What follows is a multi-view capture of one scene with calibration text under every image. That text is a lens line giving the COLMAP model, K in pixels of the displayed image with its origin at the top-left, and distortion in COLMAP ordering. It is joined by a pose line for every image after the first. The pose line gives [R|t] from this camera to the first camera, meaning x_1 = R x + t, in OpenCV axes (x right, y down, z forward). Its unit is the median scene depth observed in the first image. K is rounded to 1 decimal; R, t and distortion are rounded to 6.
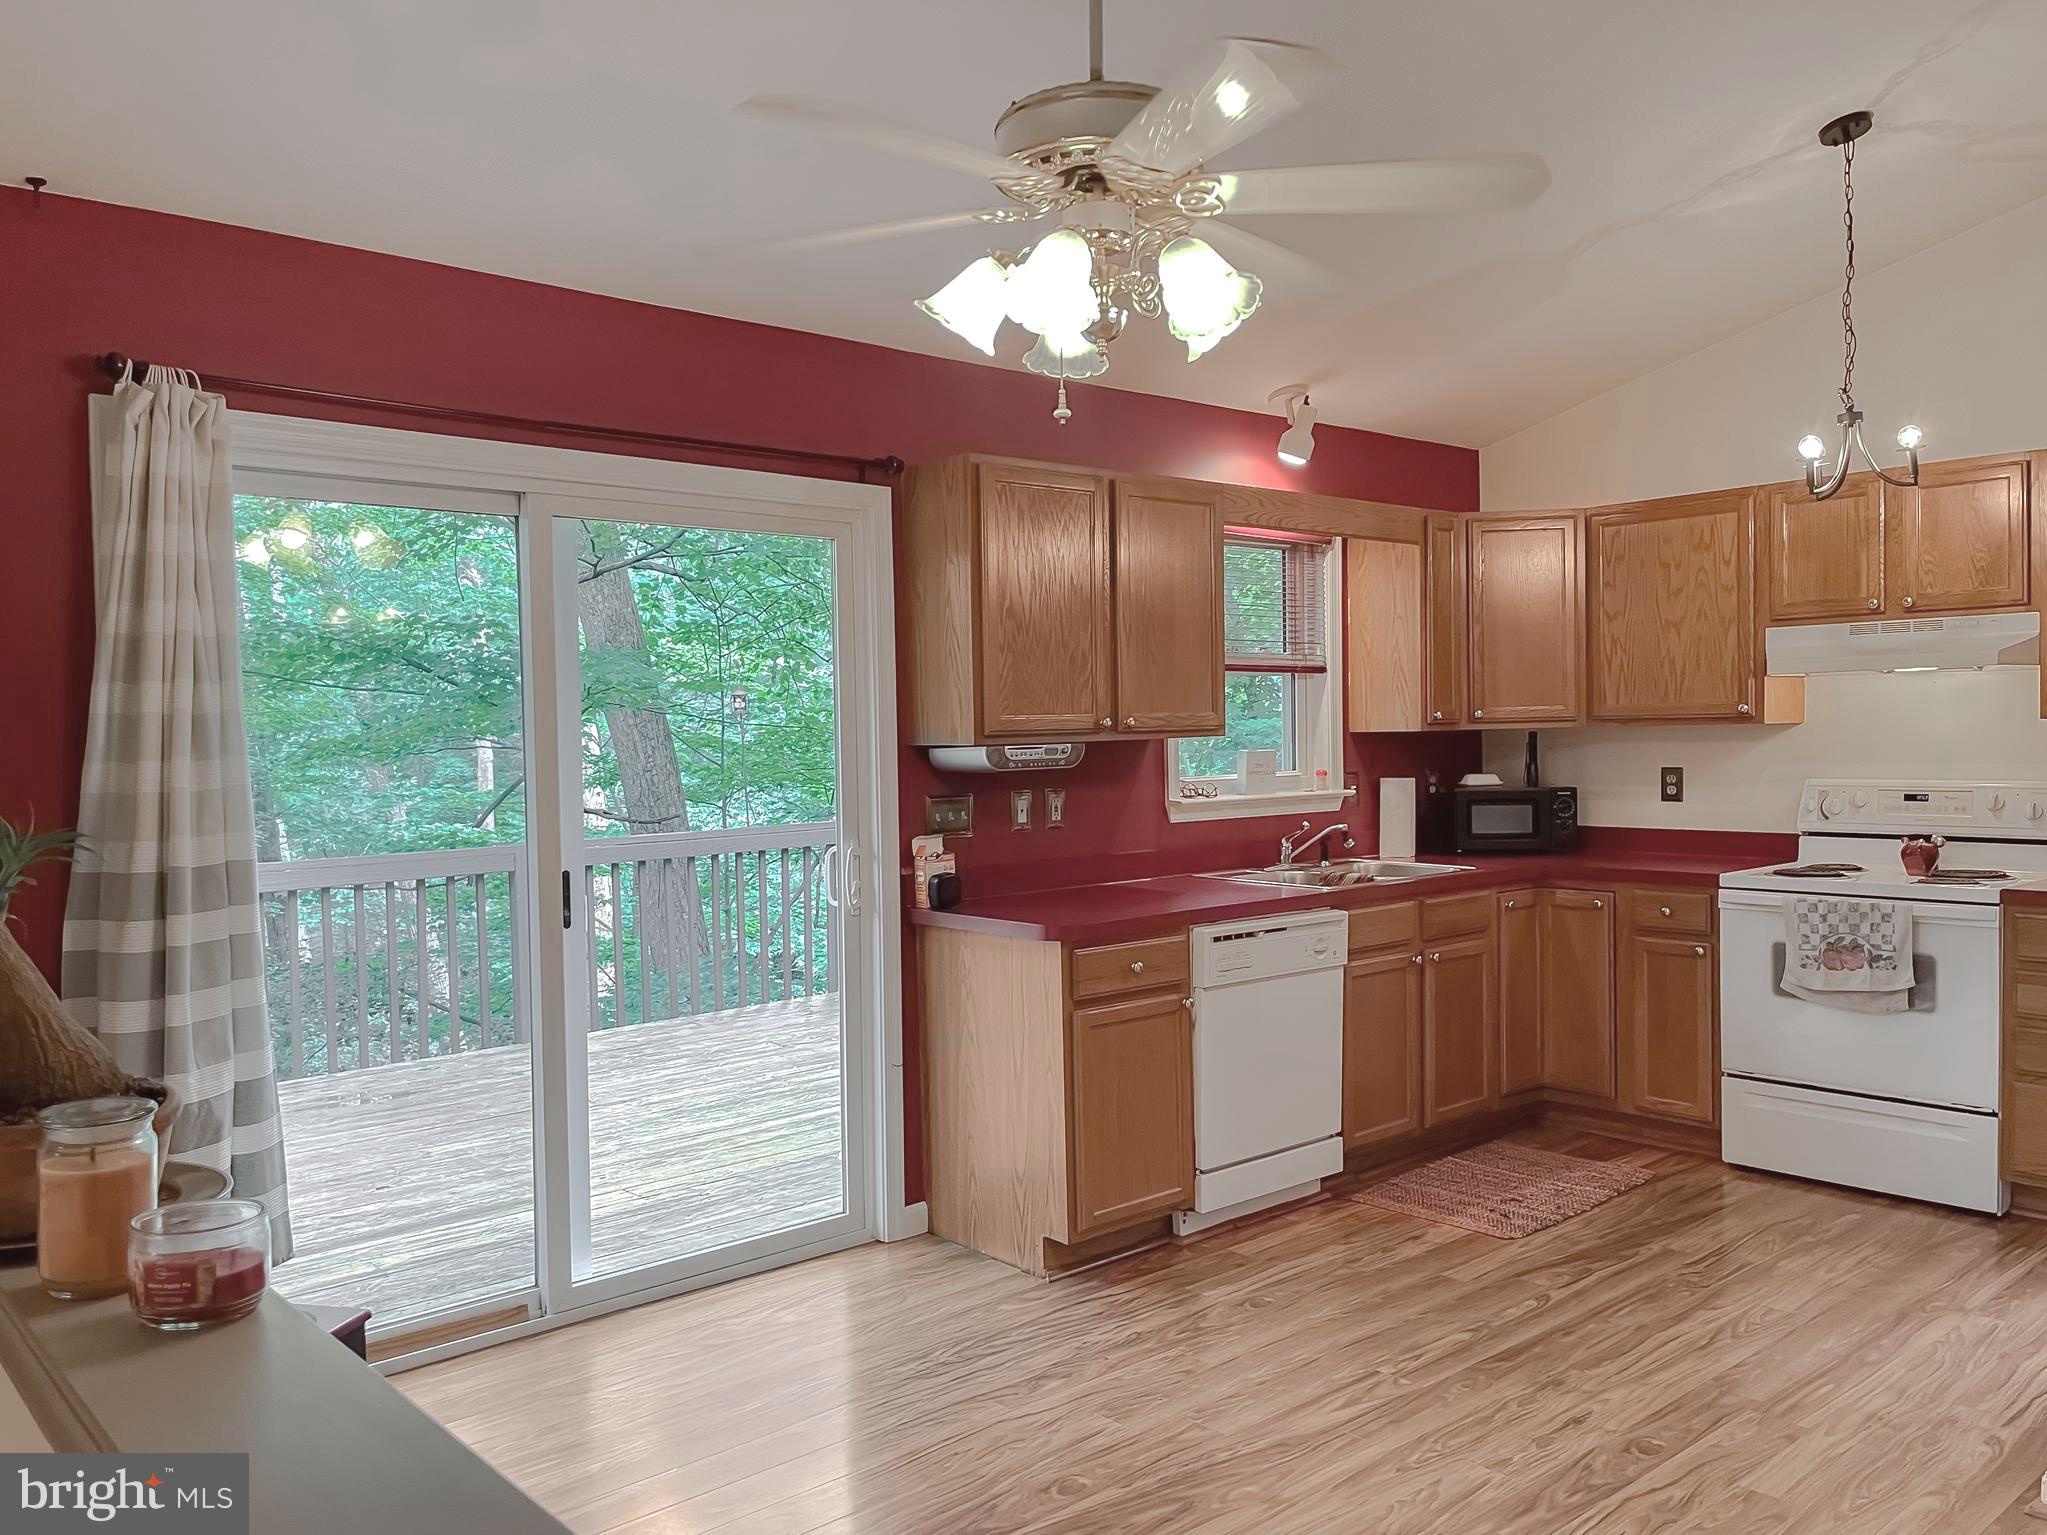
lens RADIAL K [[1576.5, 0, 1006.2], [0, 1576.5, 760.3], [0, 0, 1]] dist [0.040955, -0.042013]
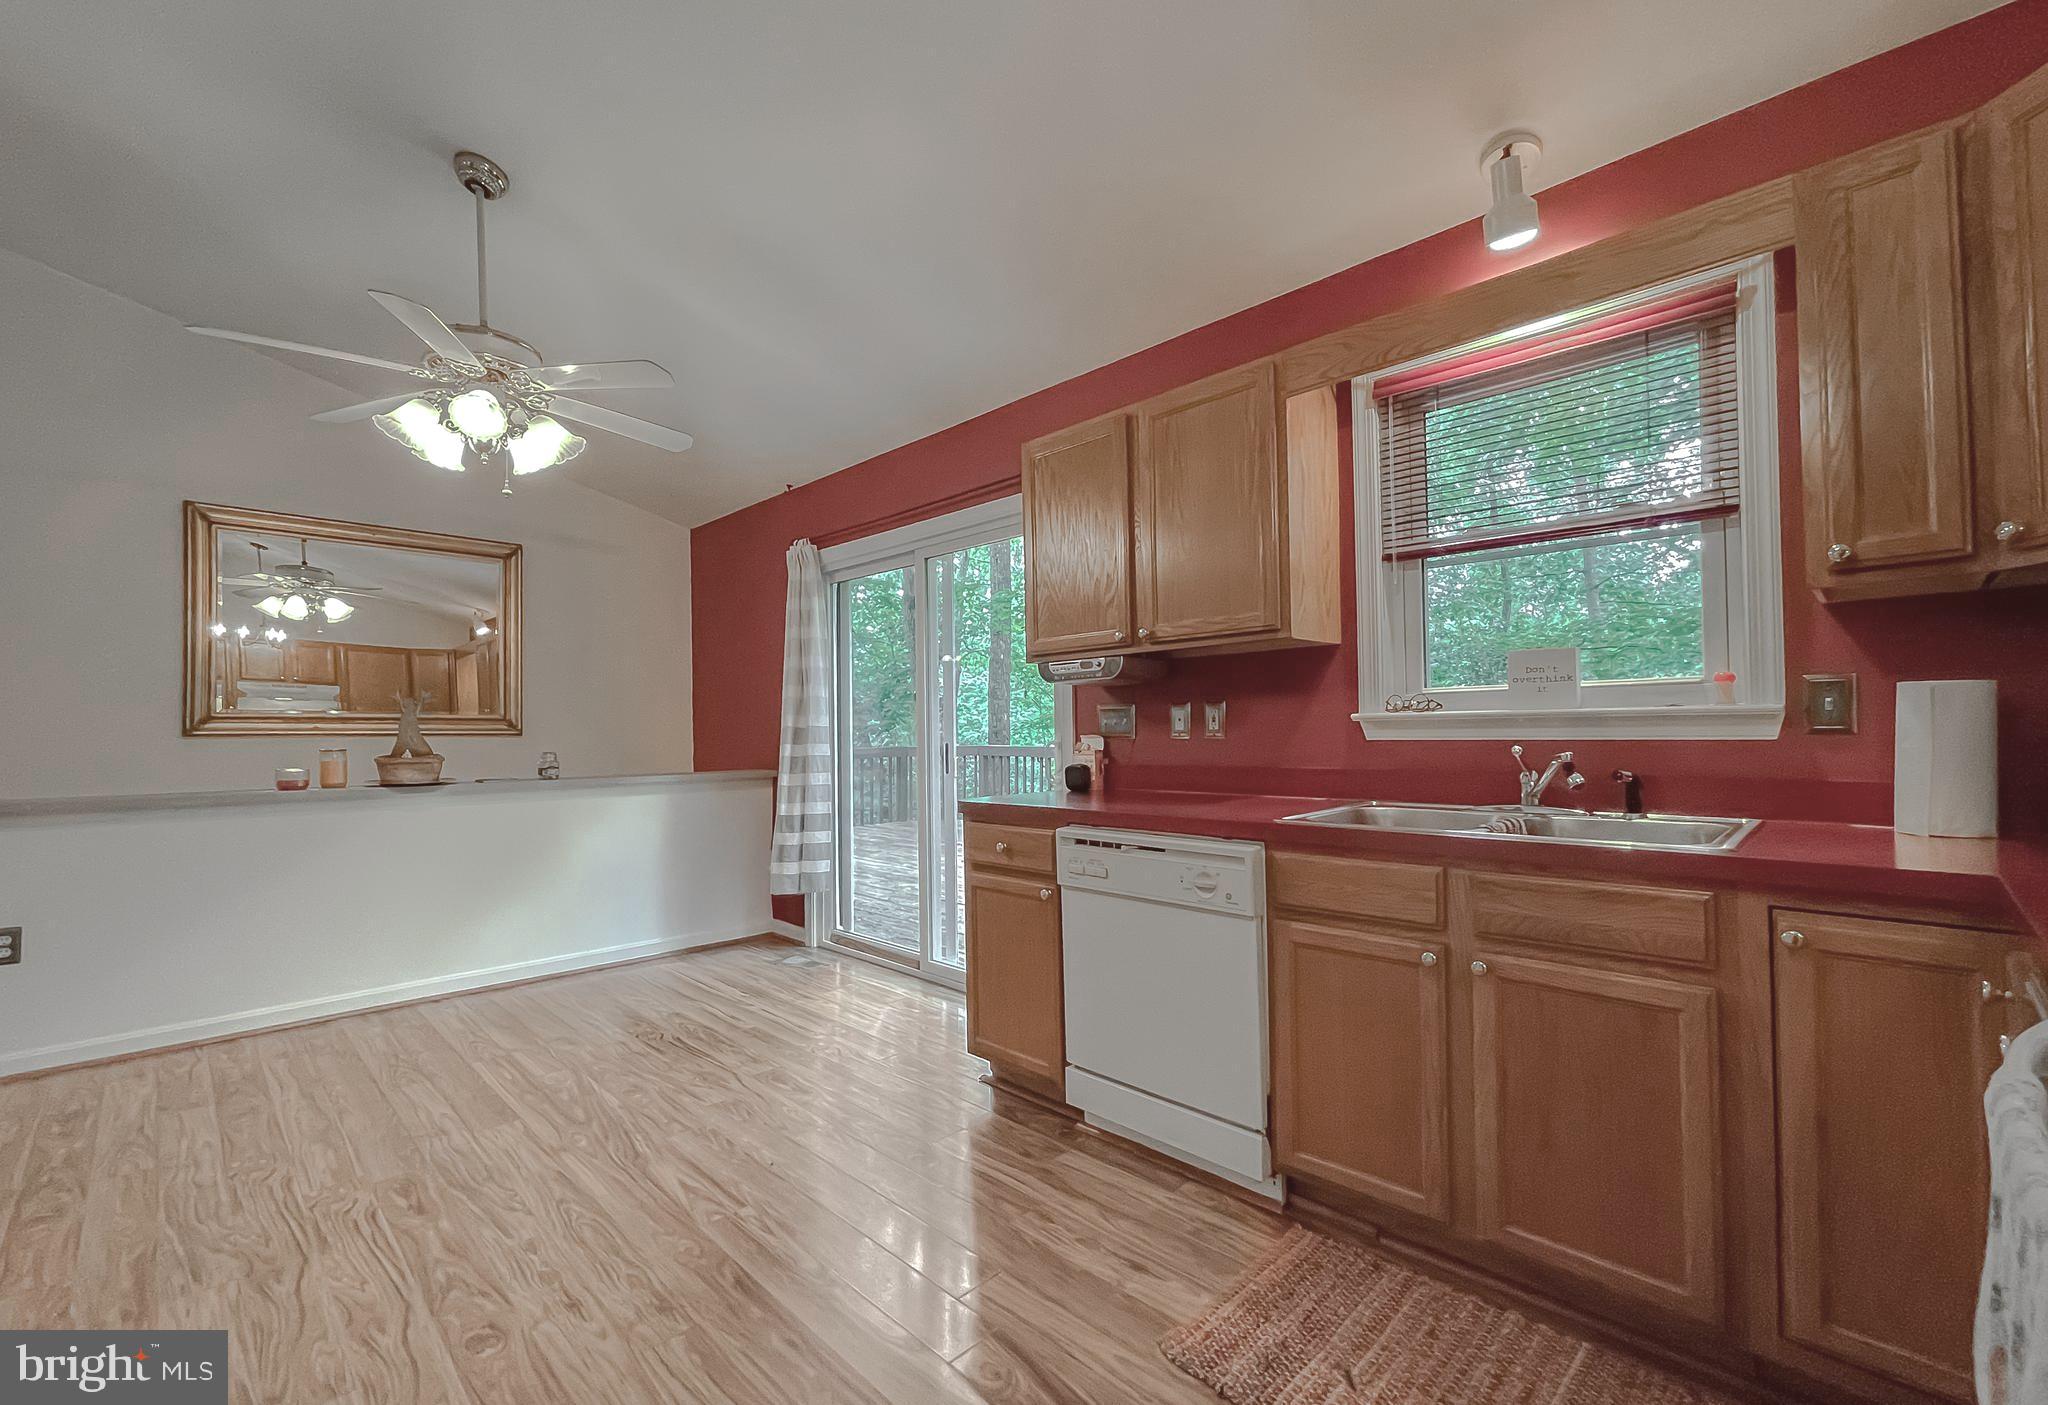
lens RADIAL K [[855.6, 0, 1014.2], [0, 855.6, 718.5], [0, 0, 1]] dist [-0.003382, -0.000922]
pose [[0.072765, 0.001792, -0.997348, 0.659883], [-0.008296, 0.999965, 0.001191, 0.033414], [0.997315, 0.008188, 0.072777, 0.895287]]
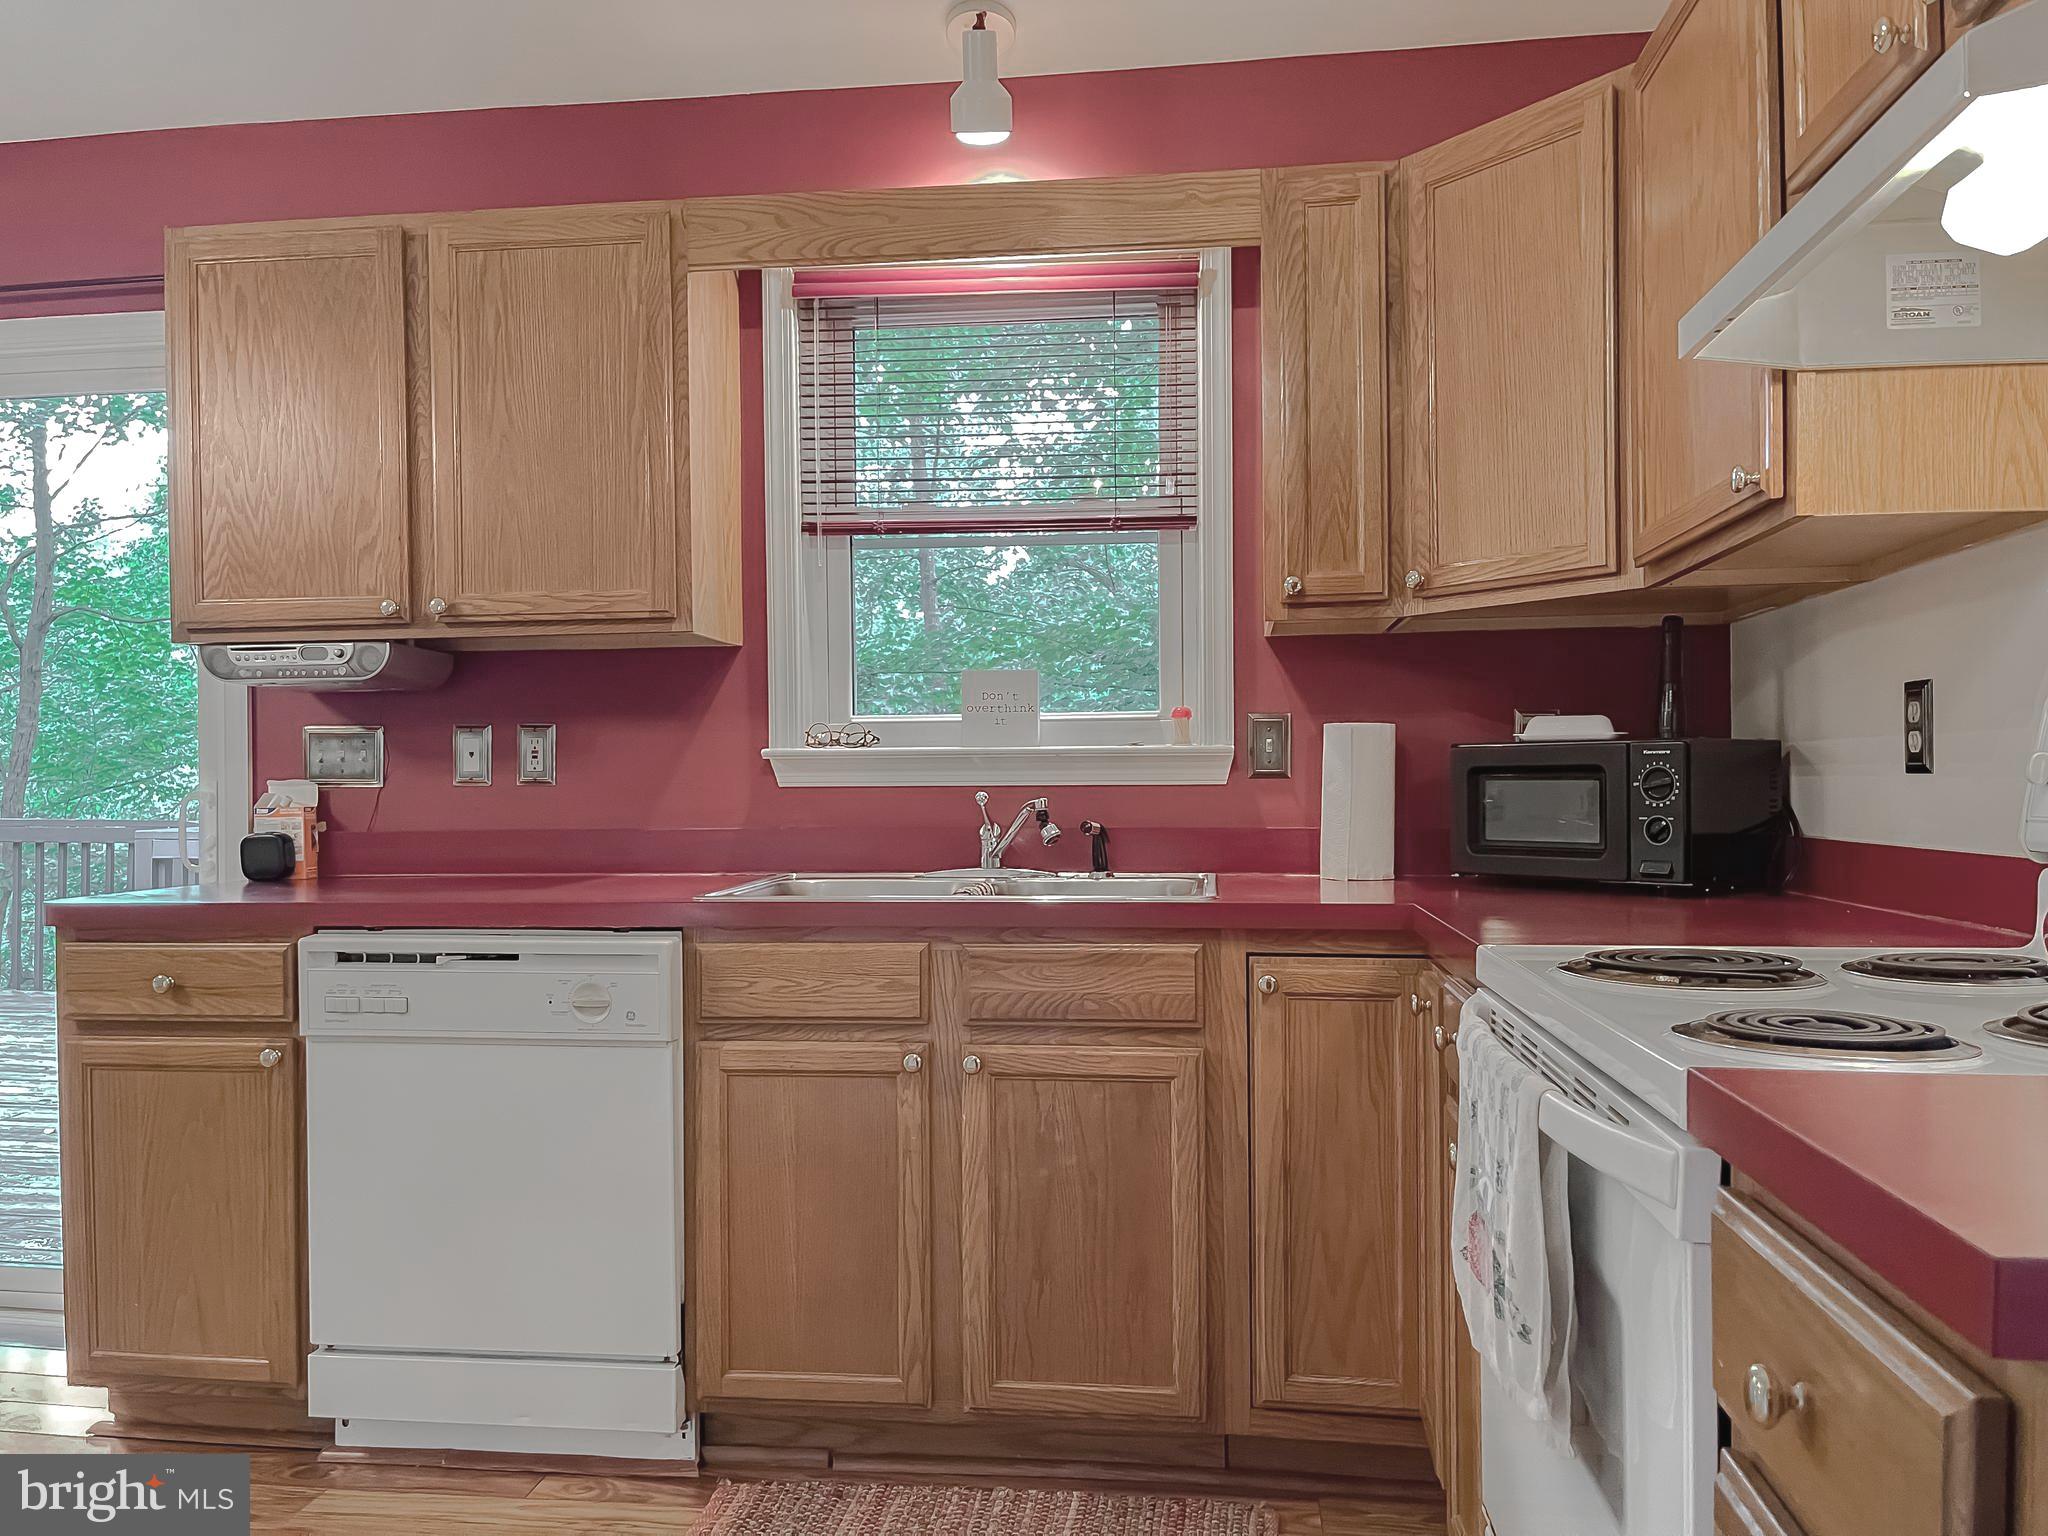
lens RADIAL K [[1577.3, 0, 1015.9], [0, 1577.3, 774.1], [0, 0, 1]] dist [0.040955, -0.042013]
pose [[0.672452, 0.006505, -0.740112, 0.719788], [-0.019735, 0.999763, -0.009144, 0.044585], [0.739878, 0.020754, 0.672421, 0.766124]]
